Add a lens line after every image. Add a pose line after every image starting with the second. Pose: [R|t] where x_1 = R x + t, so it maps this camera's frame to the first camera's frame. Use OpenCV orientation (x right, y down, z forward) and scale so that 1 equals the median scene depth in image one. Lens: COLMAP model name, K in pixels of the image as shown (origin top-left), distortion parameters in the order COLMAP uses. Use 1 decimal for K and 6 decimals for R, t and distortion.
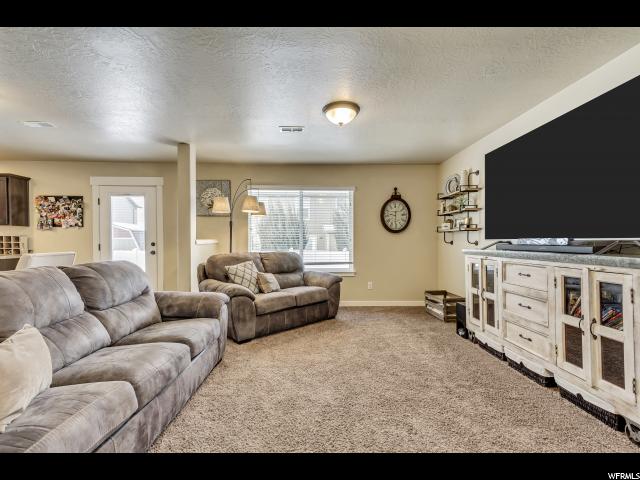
lens RADIAL K [[296.2, 0, 338.1], [0, 296.2, 244.0], [0, 0, 1]] dist [0.007937, -0.001697]
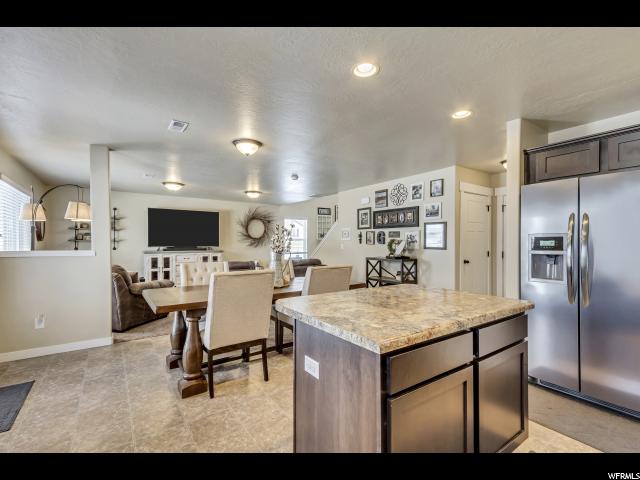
lens RADIAL K [[296.2, 0, 324.7], [0, 296.2, 240.0], [0, 0, 1]] dist [0.007937, -0.001697]
pose [[-0.552355, 0.004819, 0.833595, -1.466223], [0.008791, 0.999961, 0.000045, -0.038601], [-0.833562, 0.007353, -0.552376, 0.803602]]
